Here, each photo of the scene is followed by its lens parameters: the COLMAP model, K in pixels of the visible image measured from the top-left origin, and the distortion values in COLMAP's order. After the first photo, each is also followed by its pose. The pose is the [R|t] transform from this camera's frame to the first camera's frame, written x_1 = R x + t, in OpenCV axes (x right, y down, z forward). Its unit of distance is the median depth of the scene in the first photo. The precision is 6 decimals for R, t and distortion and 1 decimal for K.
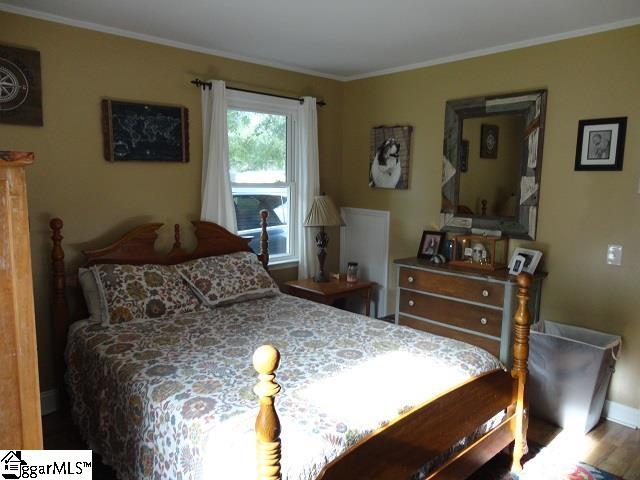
lens RADIAL K [[472.0, 0, 319.6], [0, 472.0, 239.2], [0, 0, 1]] dist [-0.001702, 0.000403]
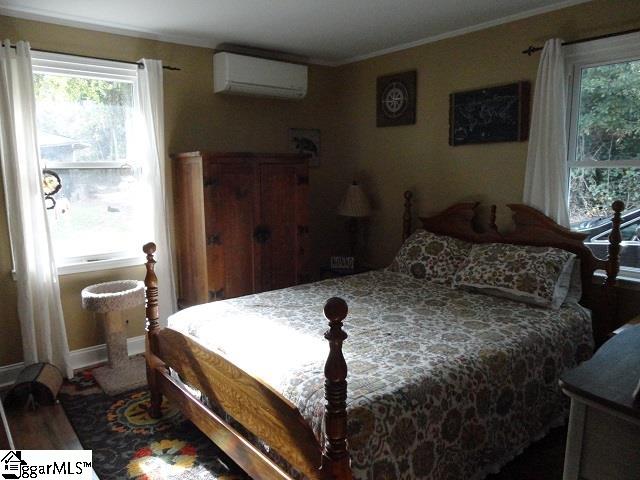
lens RADIAL K [[472.0, 0, 321.3], [0, 472.0, 242.6], [0, 0, 1]] dist [-0.001702, 0.000403]
pose [[-0.052221, 0.145552, -0.987971, 0.771129], [-0.116155, 0.981721, 0.150771, -0.067876], [0.991857, 0.122631, -0.034360, 0.745198]]
